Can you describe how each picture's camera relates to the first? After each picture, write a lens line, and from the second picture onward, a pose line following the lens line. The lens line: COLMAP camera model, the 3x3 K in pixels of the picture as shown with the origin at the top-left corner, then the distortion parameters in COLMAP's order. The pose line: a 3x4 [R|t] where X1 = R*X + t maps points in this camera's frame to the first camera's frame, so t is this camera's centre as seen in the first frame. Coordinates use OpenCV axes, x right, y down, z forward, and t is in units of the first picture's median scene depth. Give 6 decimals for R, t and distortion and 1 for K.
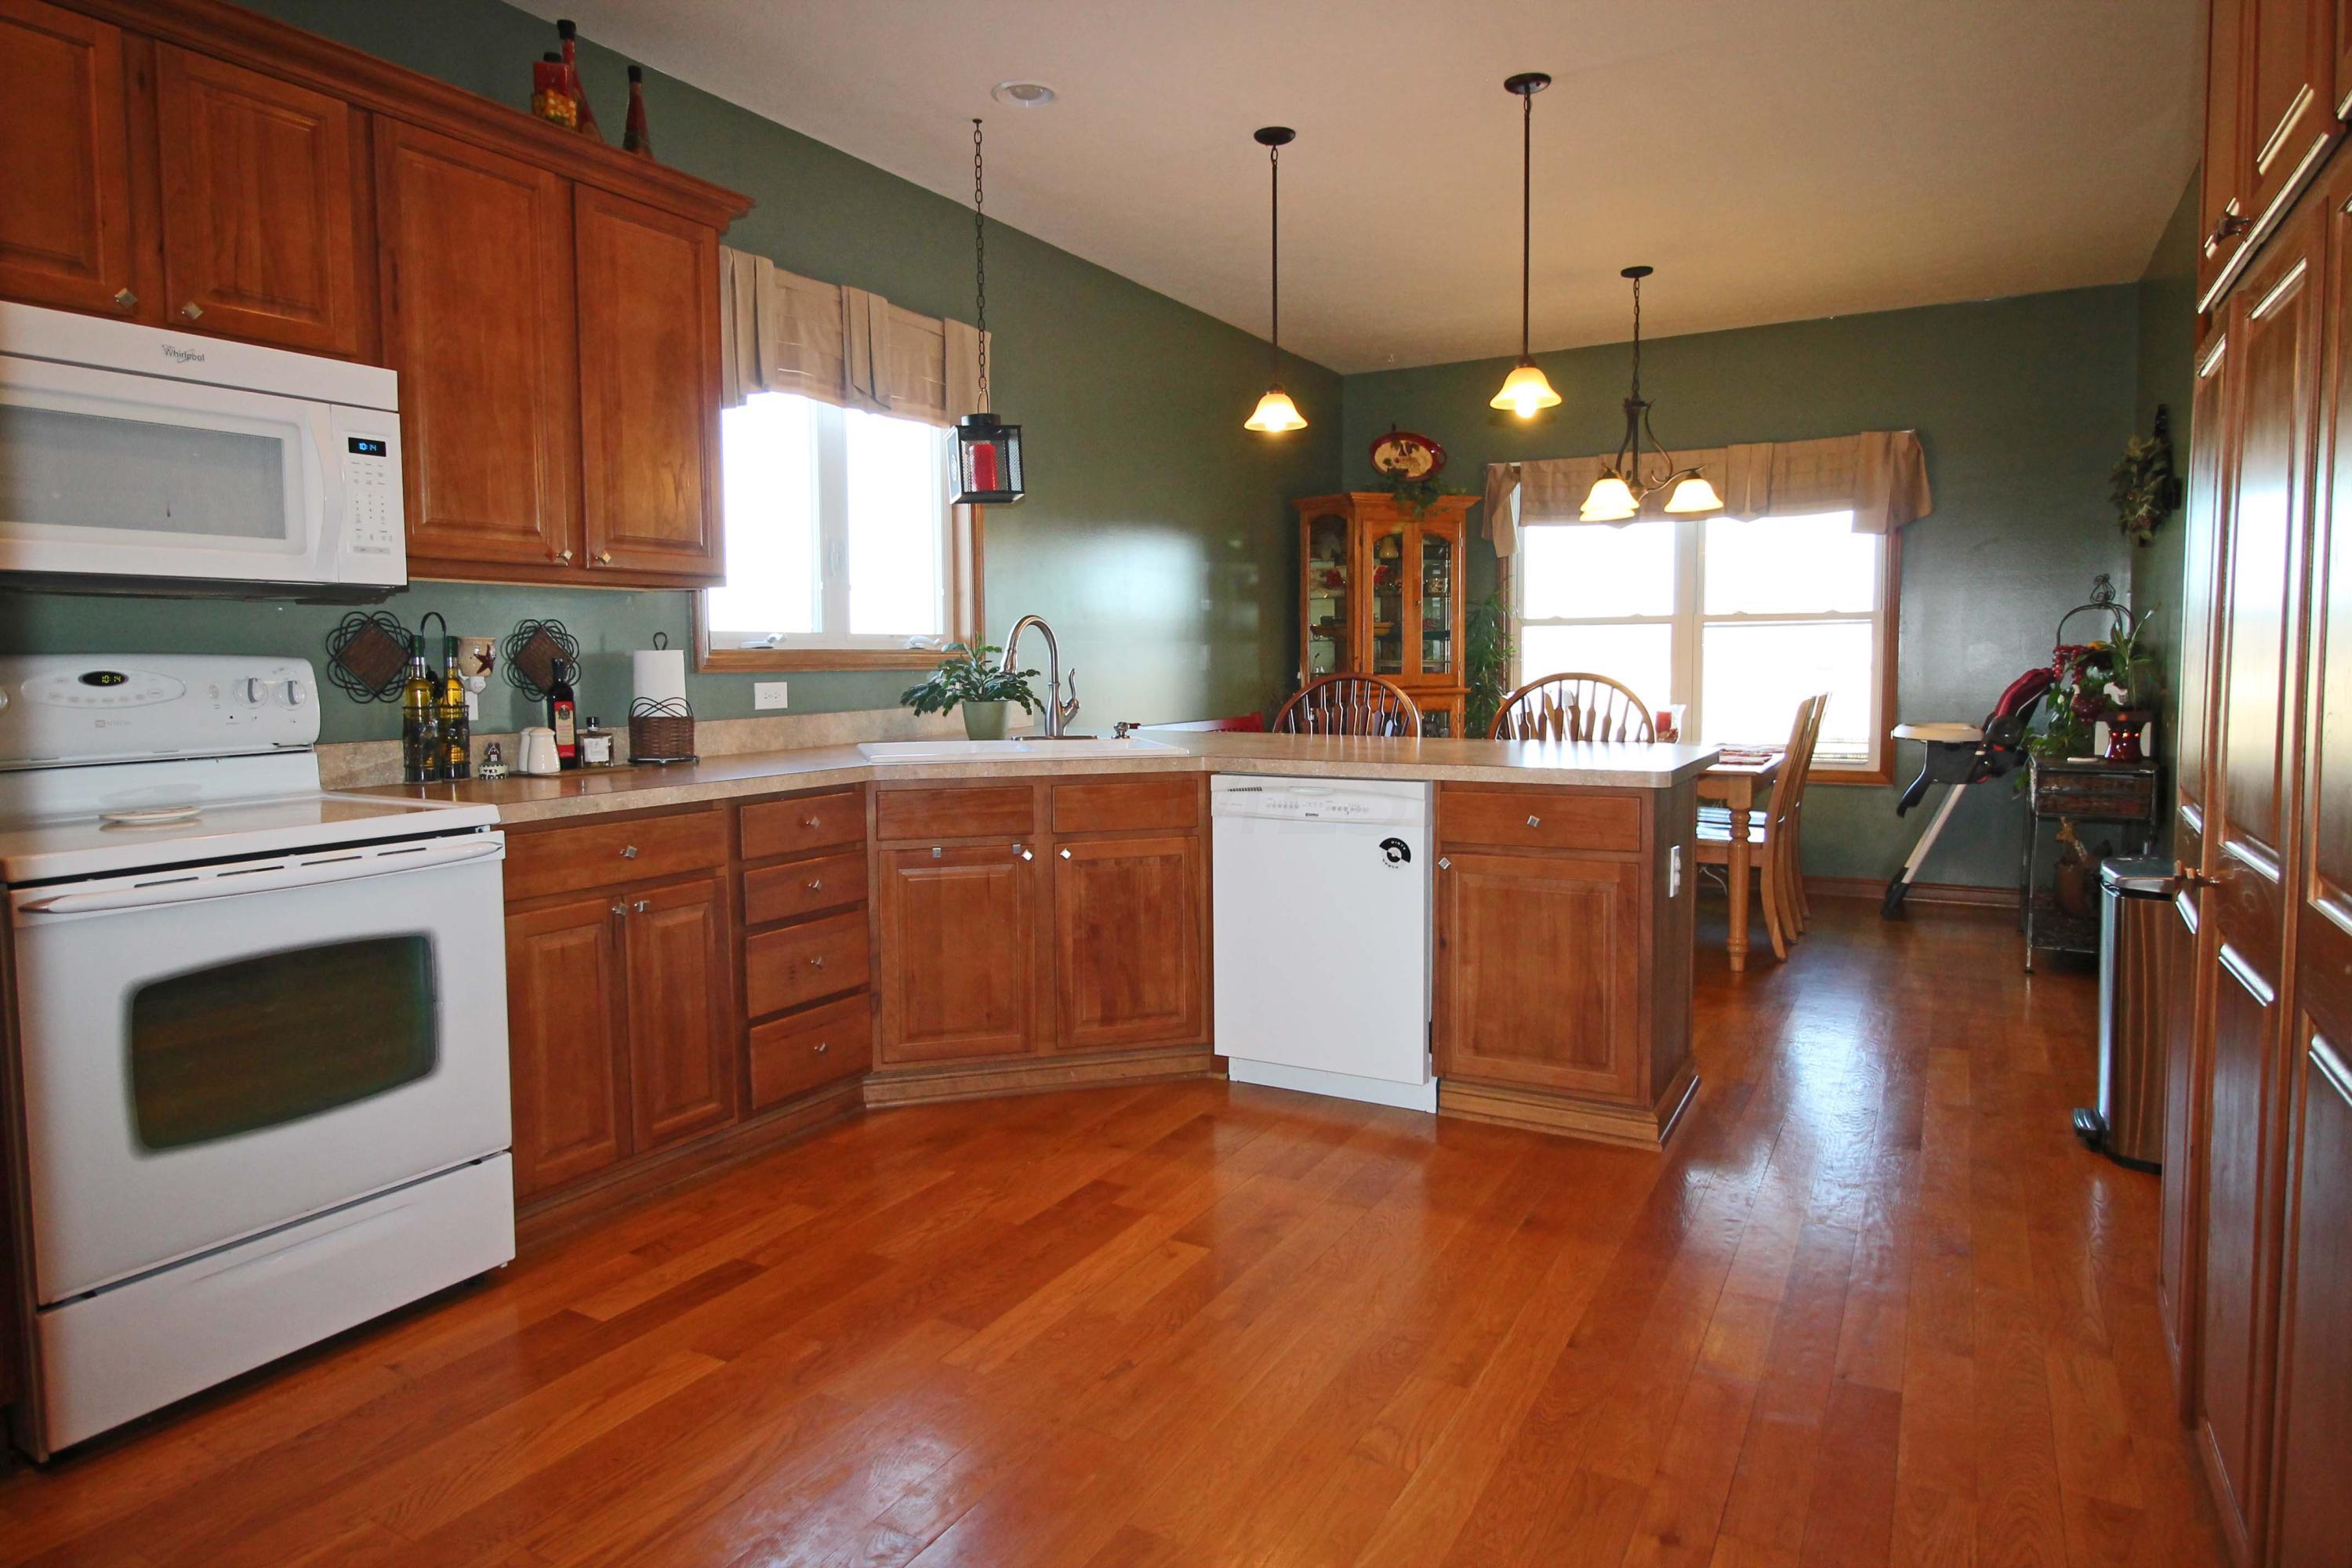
lens RADIAL K [[1385.7, 0, 1162.5], [0, 1385.7, 749.1], [0, 0, 1]] dist [0.007202, -0.012581]
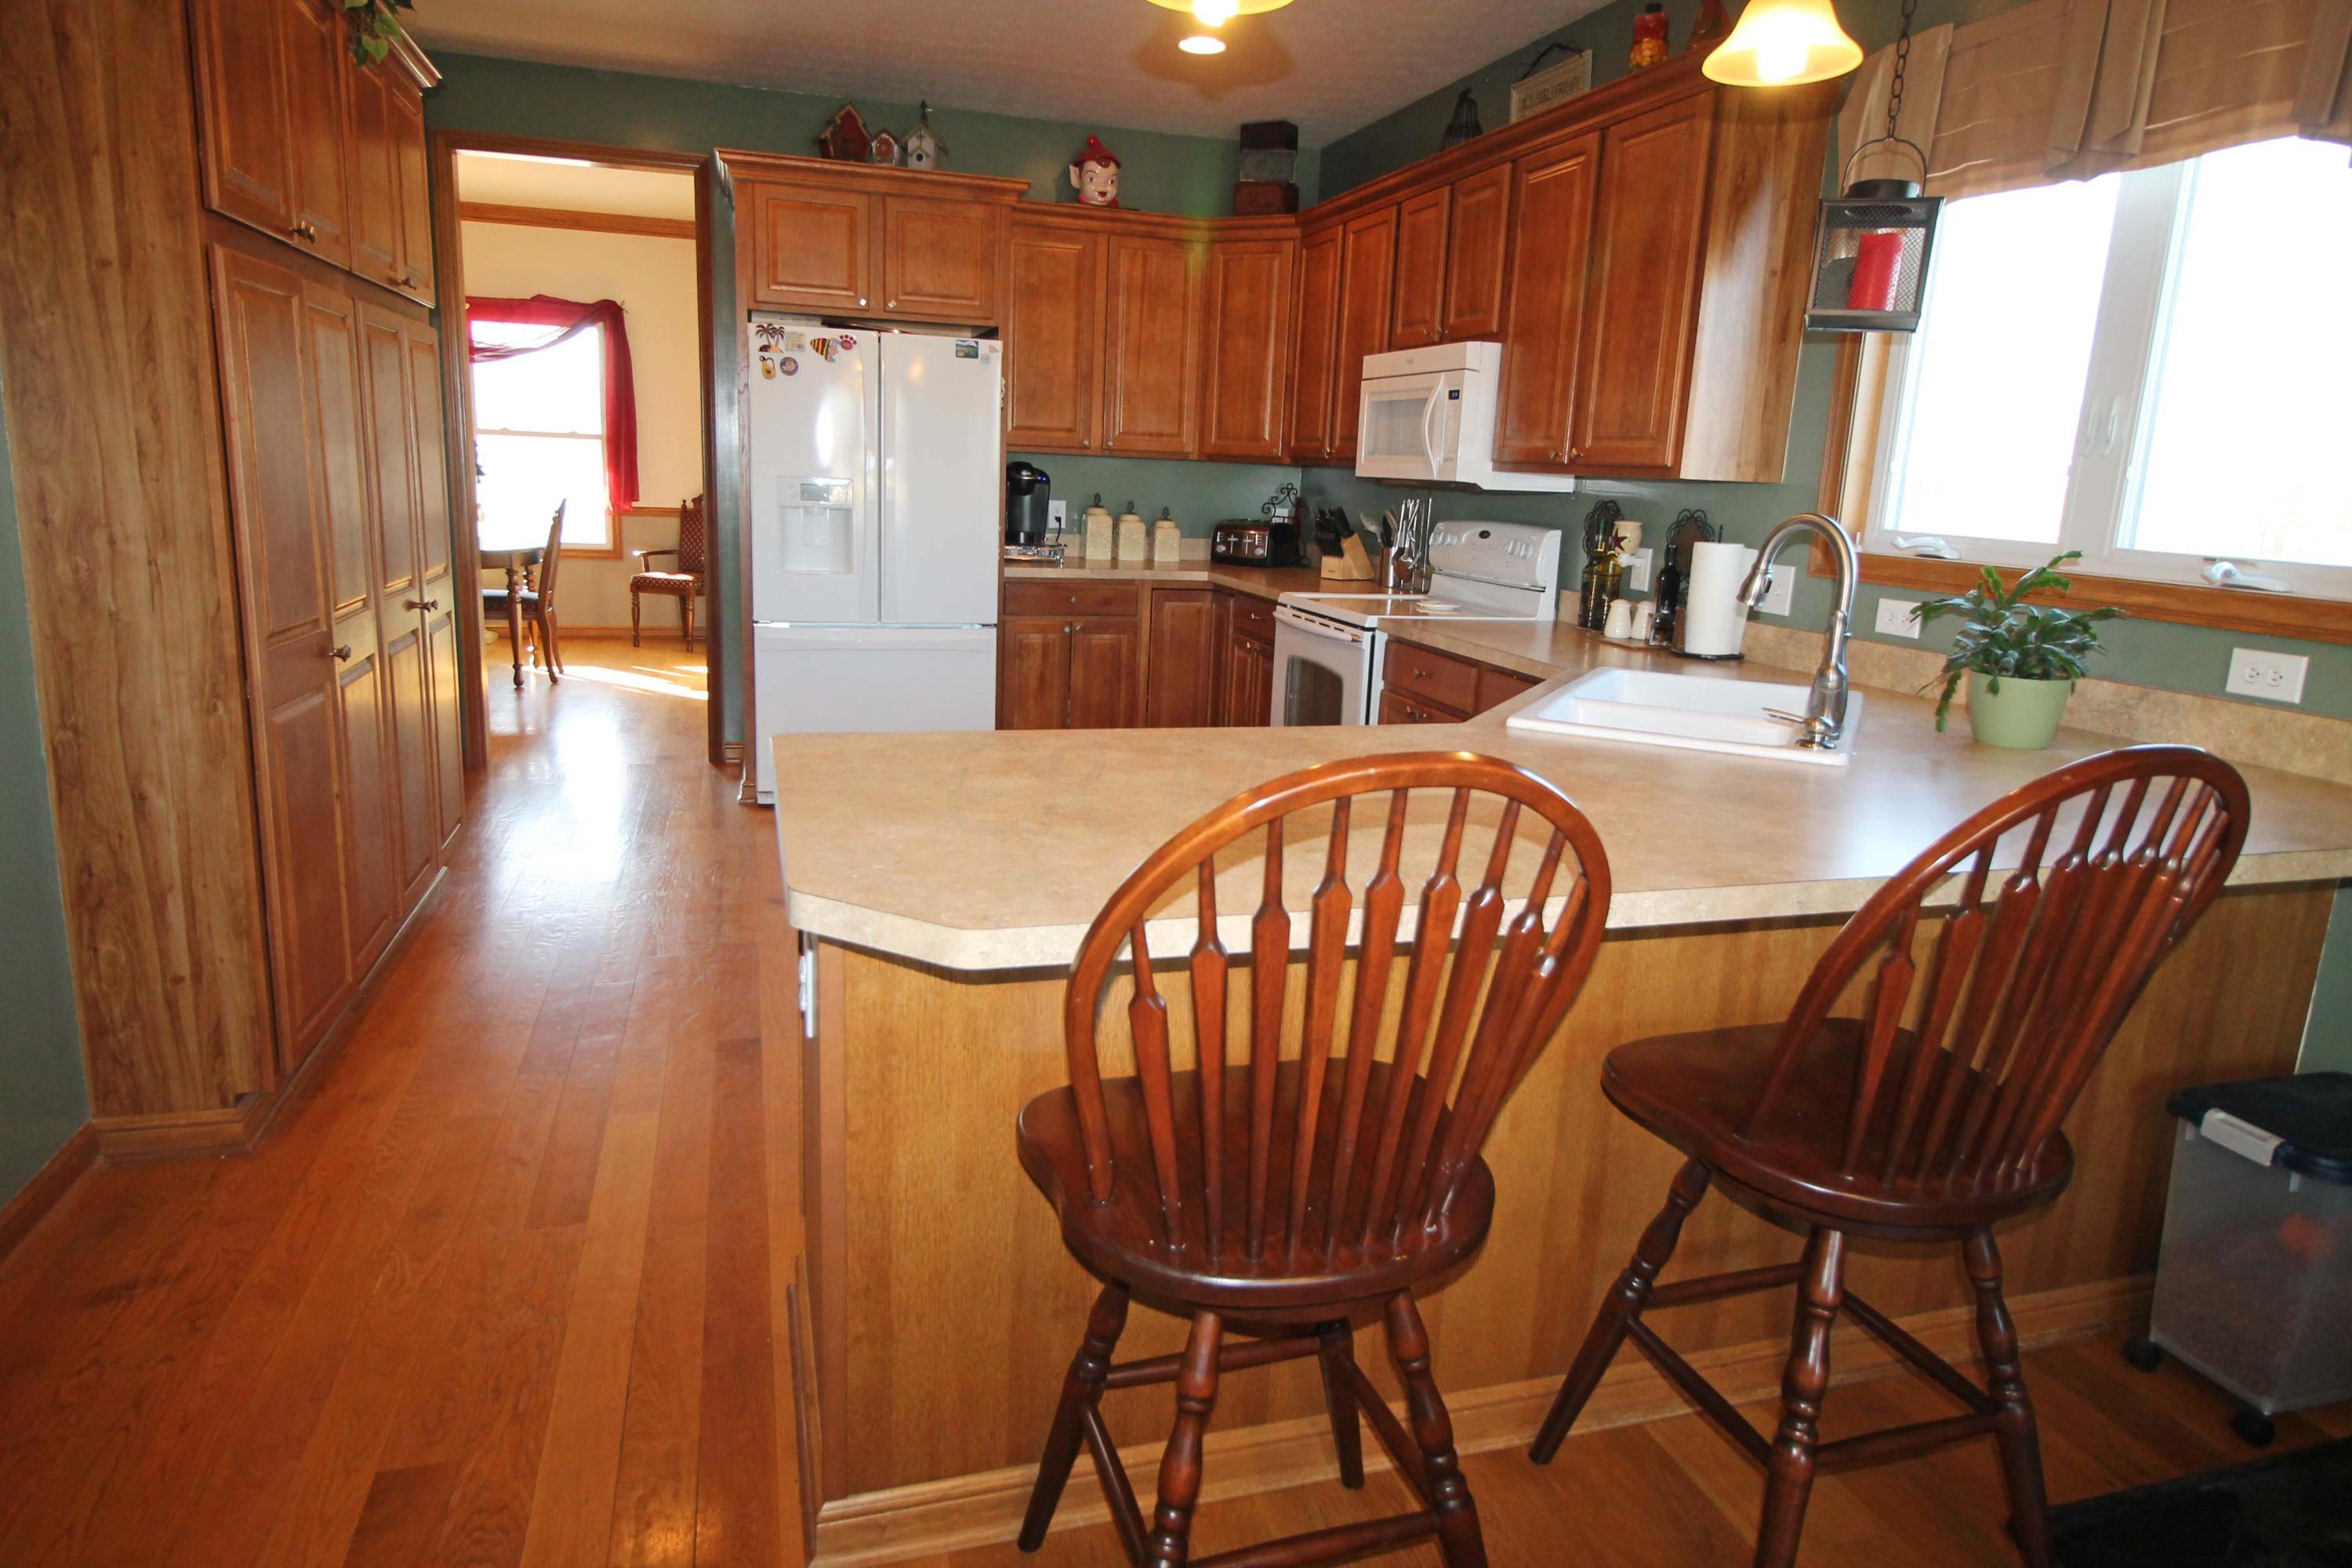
lens RADIAL K [[1385.7, 0, 1162.2], [0, 1385.7, 753.4], [0, 0, 1]] dist [0.007202, -0.012581]
pose [[-0.689010, 0.124735, -0.713937, 0.860582], [-0.088767, 0.963137, 0.253942, -0.194145], [0.719295, 0.238343, -0.652539, 1.898201]]
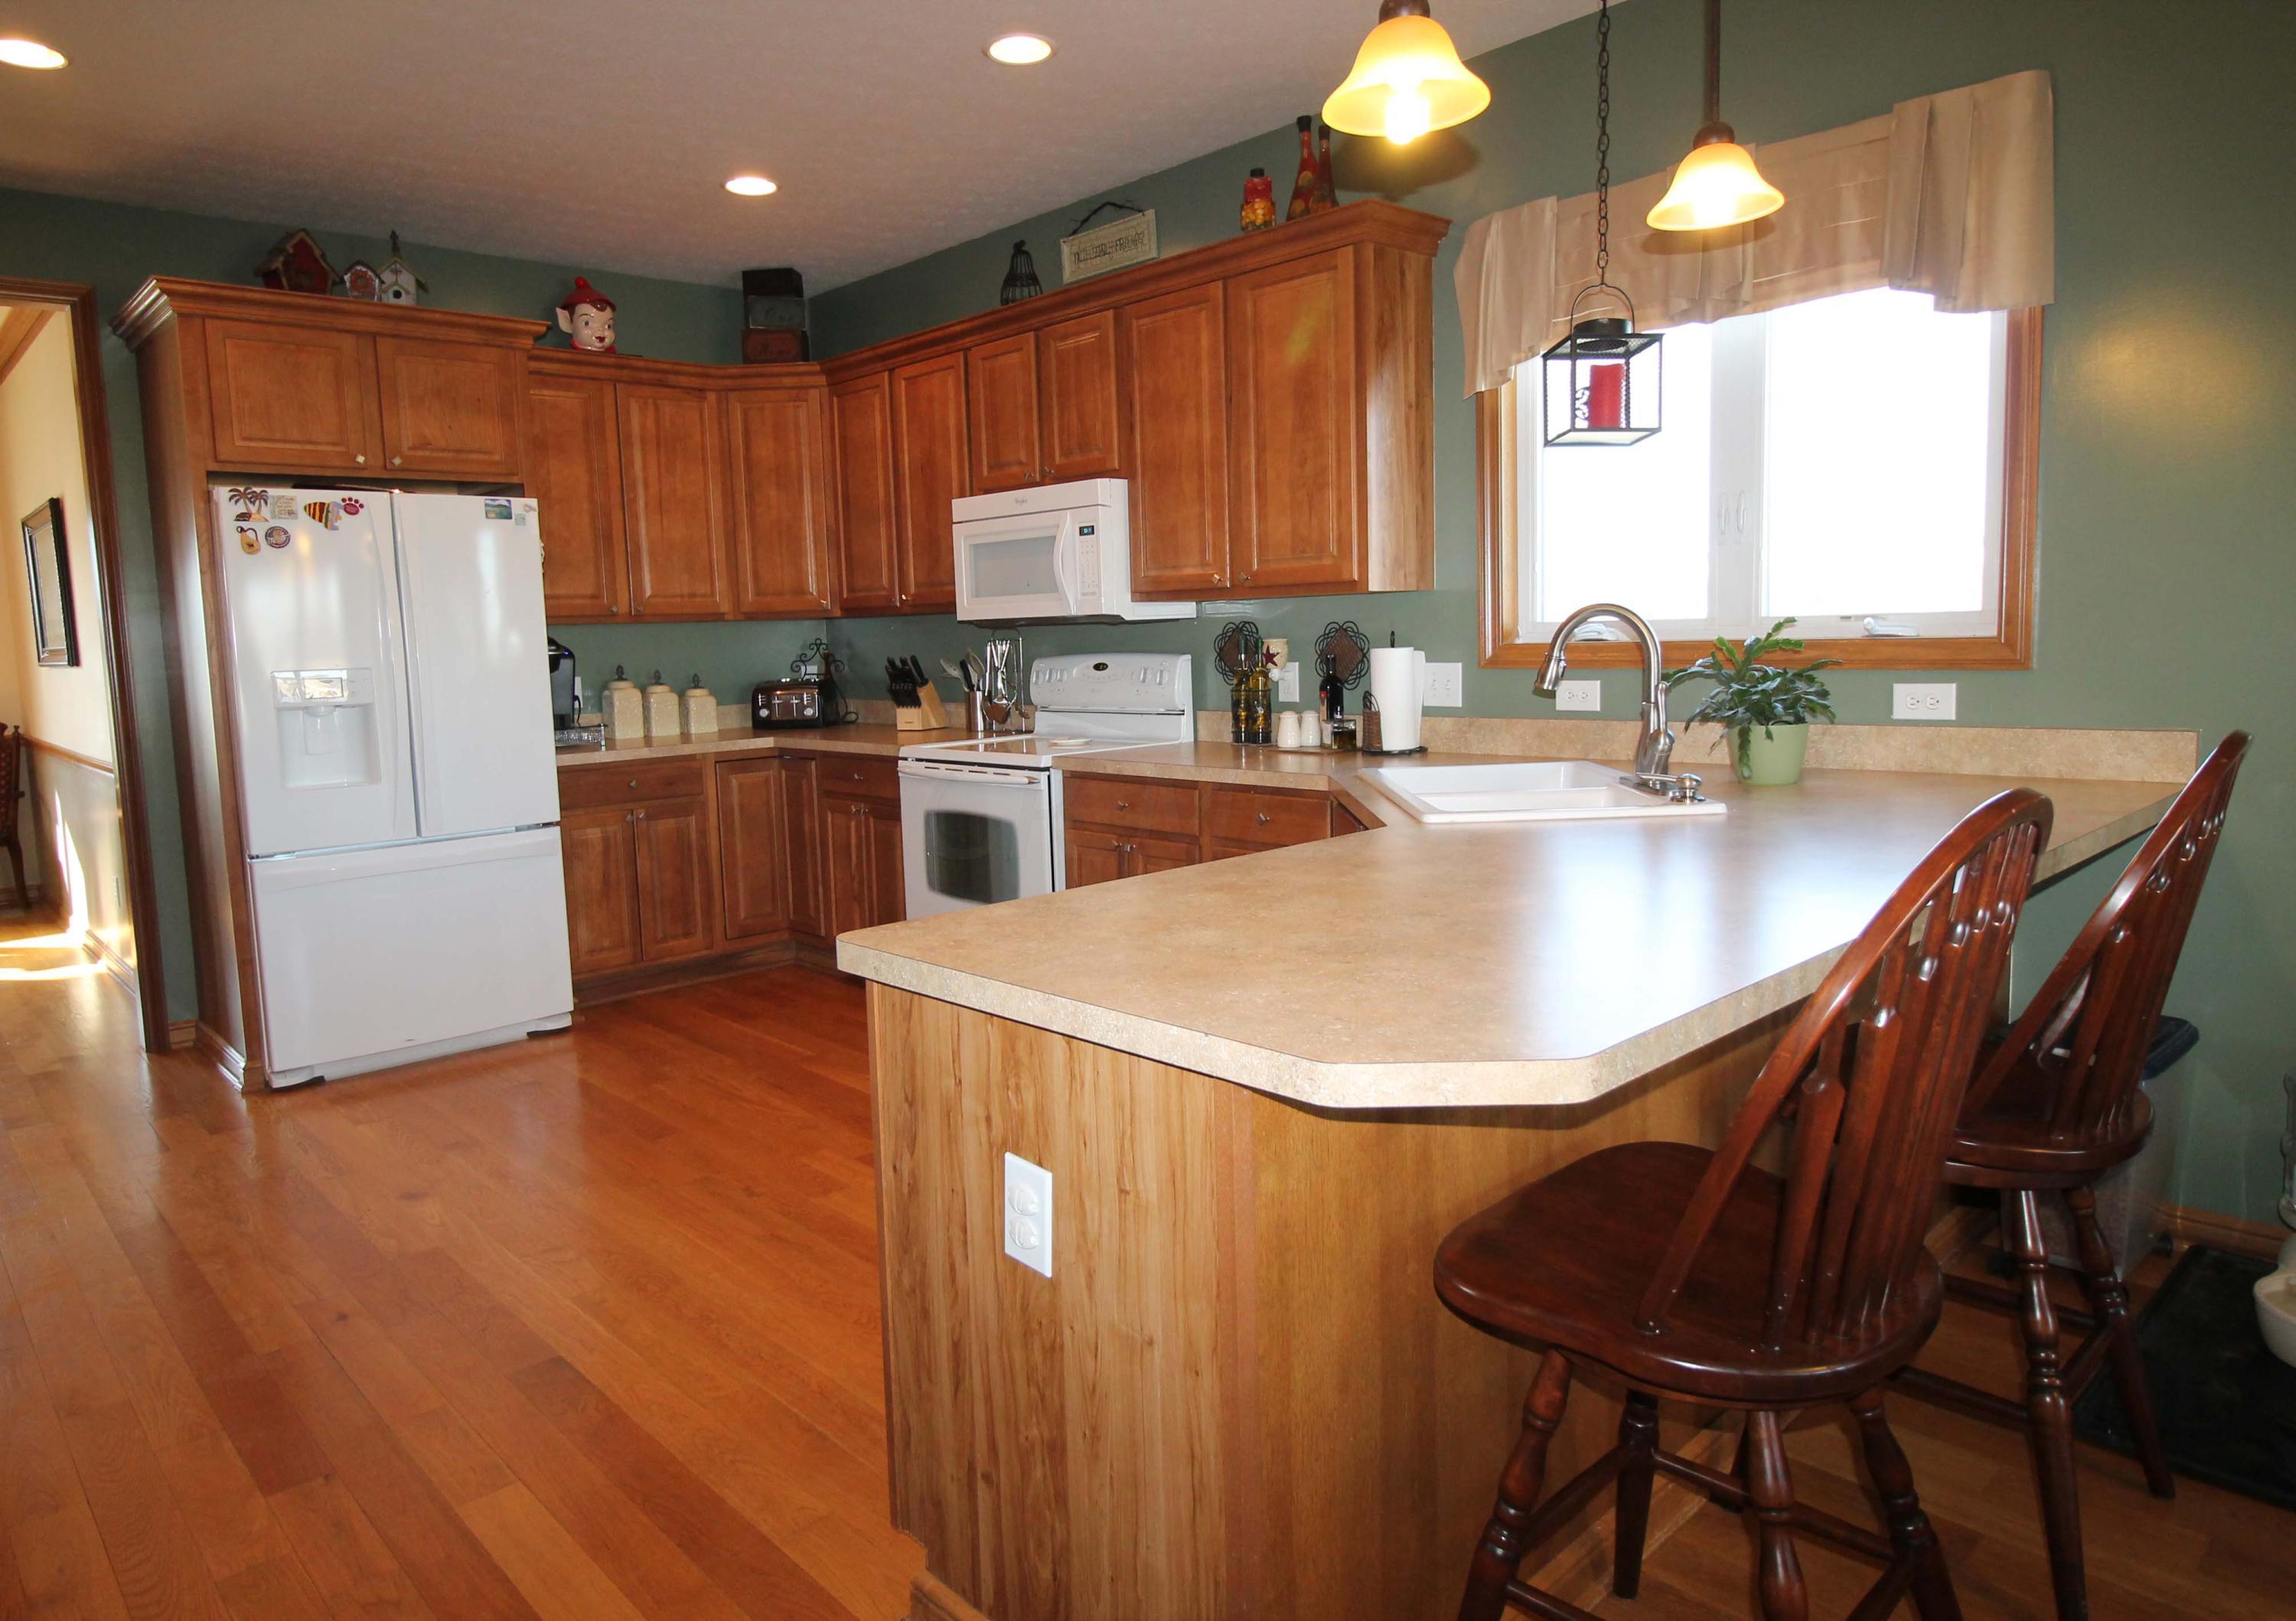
lens RADIAL K [[1431.4, 0, 1094.6], [0, 1431.4, 777.8], [0, 0, 1]] dist [0.004732, -0.006679]
pose [[-0.306851, 0.115162, -0.944765, 1.041780], [-0.030729, 0.990936, 0.130770, -0.149136], [0.951261, 0.069159, -0.300531, 1.526284]]
